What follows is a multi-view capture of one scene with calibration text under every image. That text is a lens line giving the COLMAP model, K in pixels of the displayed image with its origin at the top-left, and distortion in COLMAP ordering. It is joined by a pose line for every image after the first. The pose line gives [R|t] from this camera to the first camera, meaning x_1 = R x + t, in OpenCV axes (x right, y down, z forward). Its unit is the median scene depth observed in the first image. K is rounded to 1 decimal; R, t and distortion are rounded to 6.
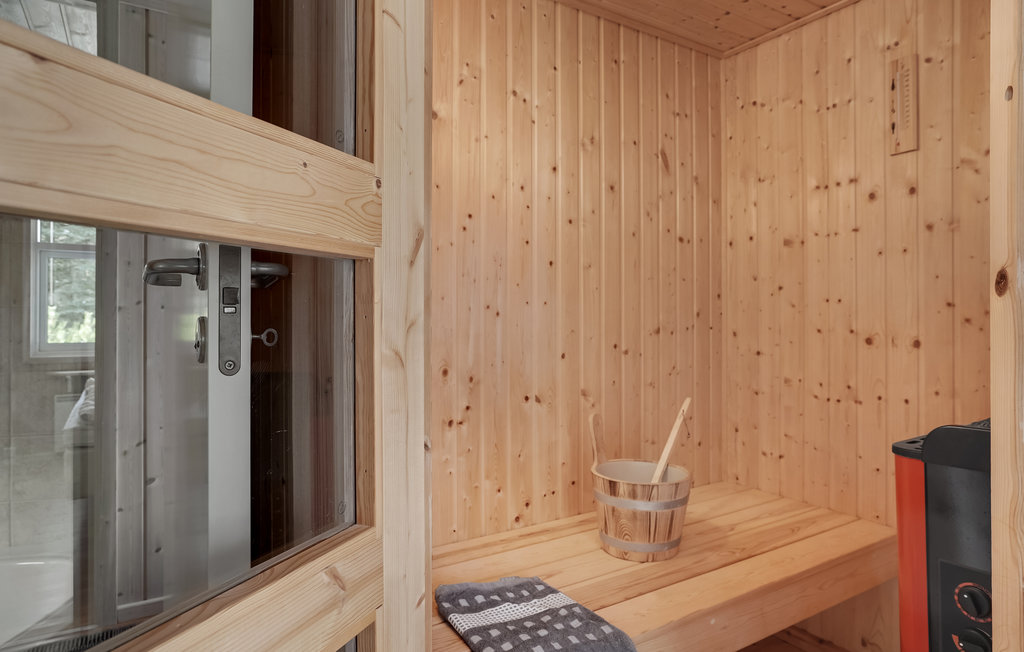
lens RADIAL K [[605.3, 0, 503.1], [0, 605.3, 308.7], [0, 0, 1]] dist [-0.044671, 0.034244]
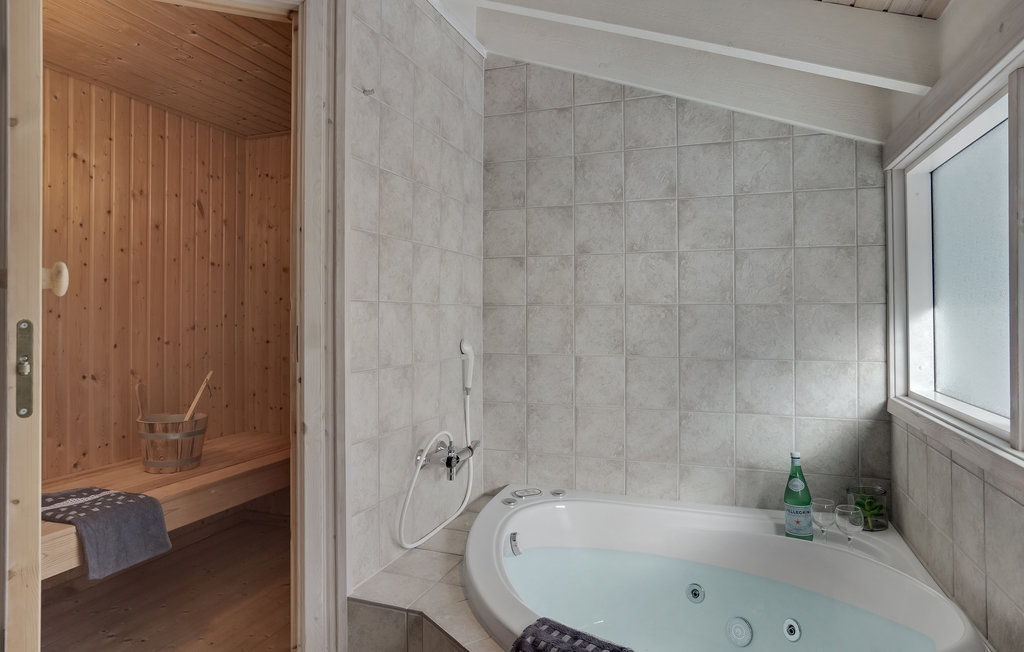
lens RADIAL K [[605.3, 0, 503.1], [0, 605.3, 308.7], [0, 0, 1]] dist [-0.044671, 0.034244]
pose [[0.787606, 0.005206, 0.616158, -0.046509], [-0.005624, 0.999983, -0.001259, -0.011970], [-0.616154, -0.002474, 0.787622, -0.643187]]
